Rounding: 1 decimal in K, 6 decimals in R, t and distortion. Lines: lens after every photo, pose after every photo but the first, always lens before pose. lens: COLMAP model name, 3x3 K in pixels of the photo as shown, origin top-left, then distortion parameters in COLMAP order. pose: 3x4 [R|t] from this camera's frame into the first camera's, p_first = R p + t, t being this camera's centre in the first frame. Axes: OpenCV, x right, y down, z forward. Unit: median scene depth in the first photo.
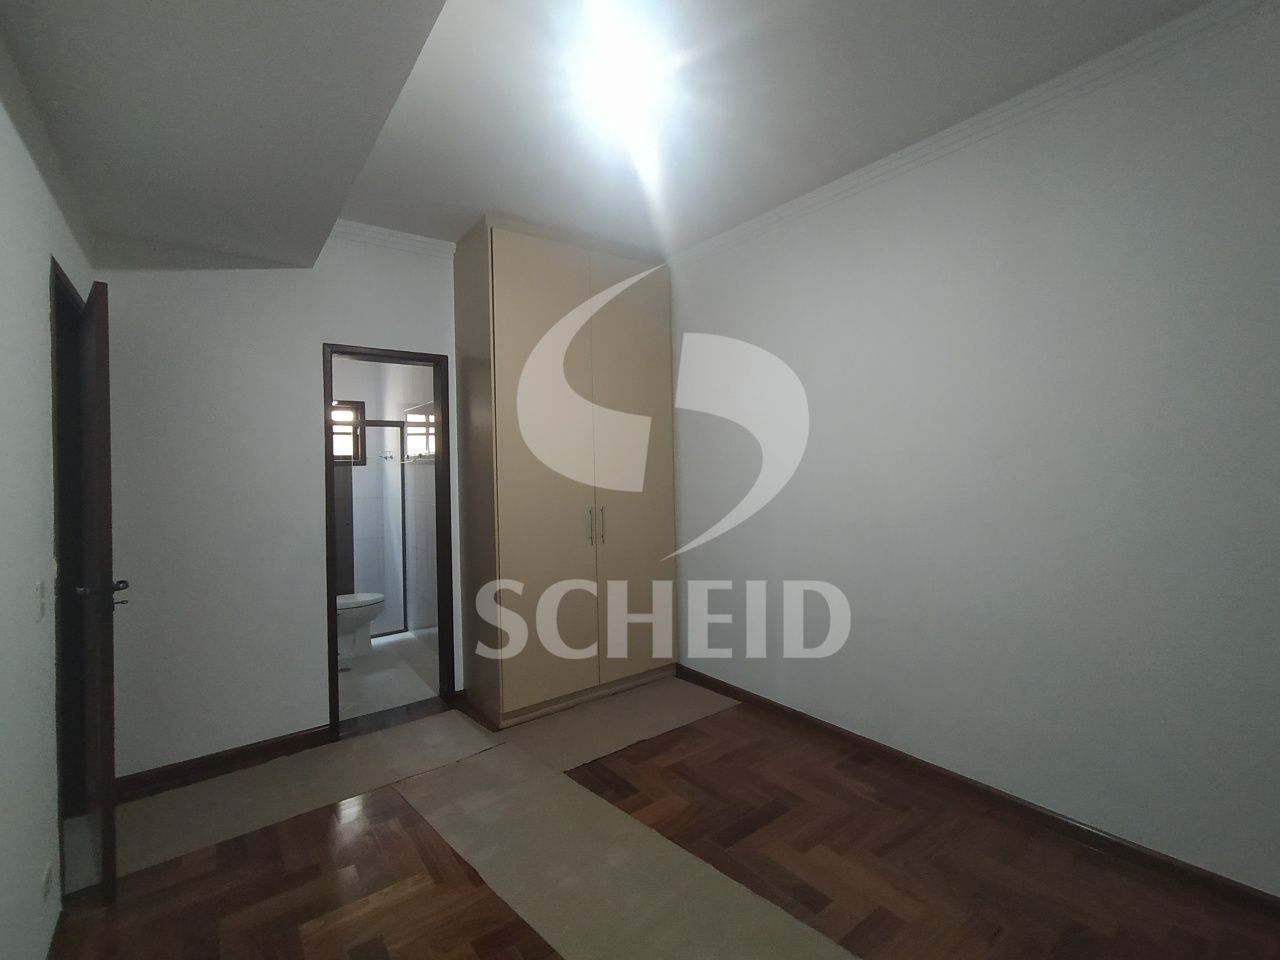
lens RADIAL K [[563.3, 0, 636.7], [0, 563.3, 454.2], [0, 0, 1]] dist [-0.018007, -0.000264]
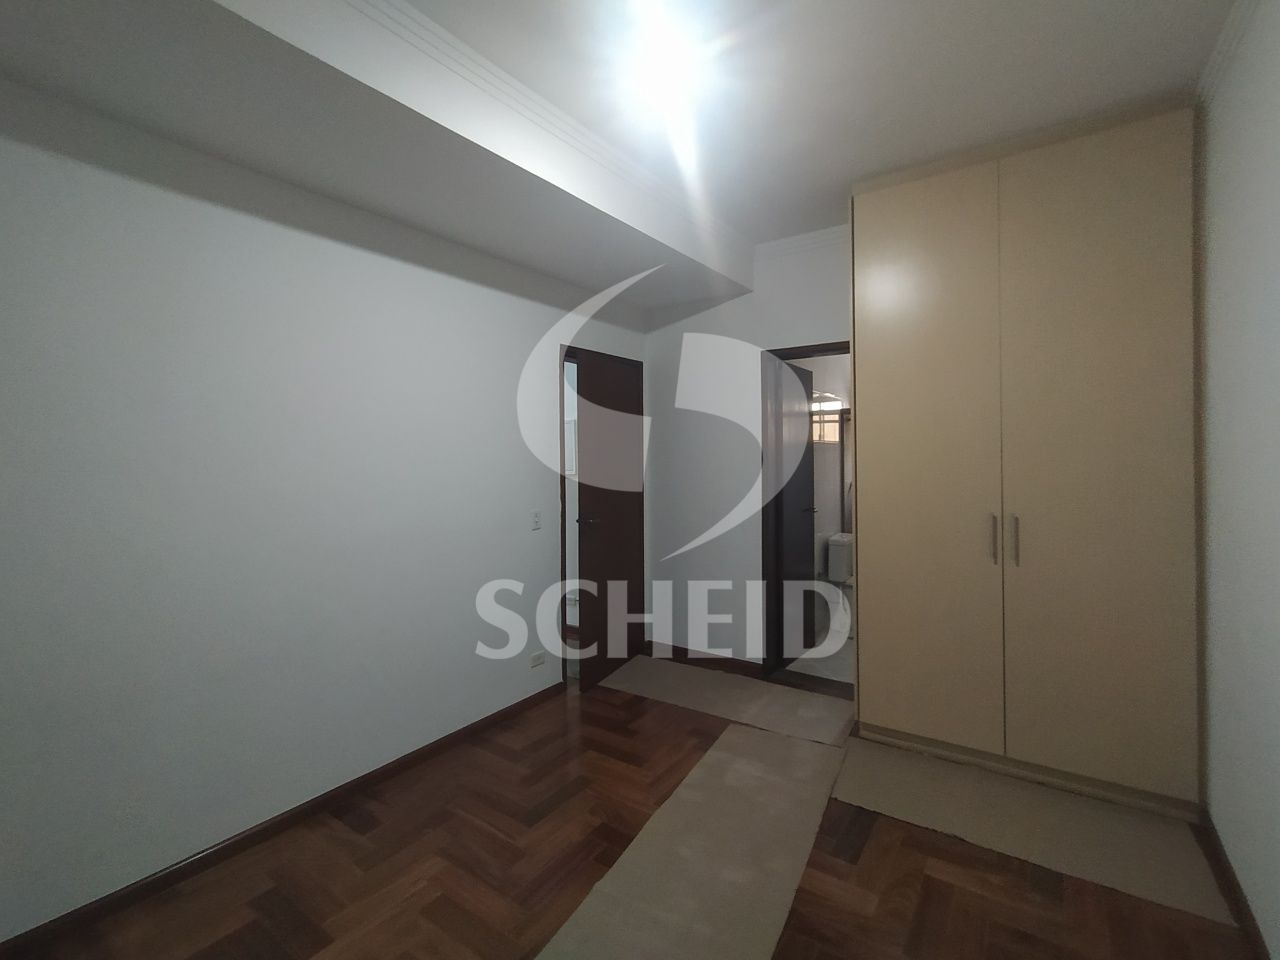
lens RADIAL K [[563.3, 0, 636.7], [0, 563.3, 454.2], [0, 0, 1]] dist [-0.018007, -0.000264]
pose [[0.312453, 0.018964, -0.949744, 0.594778], [0.018723, 0.999484, 0.026117, -0.012716], [0.949749, -0.025942, 0.311936, 0.423833]]
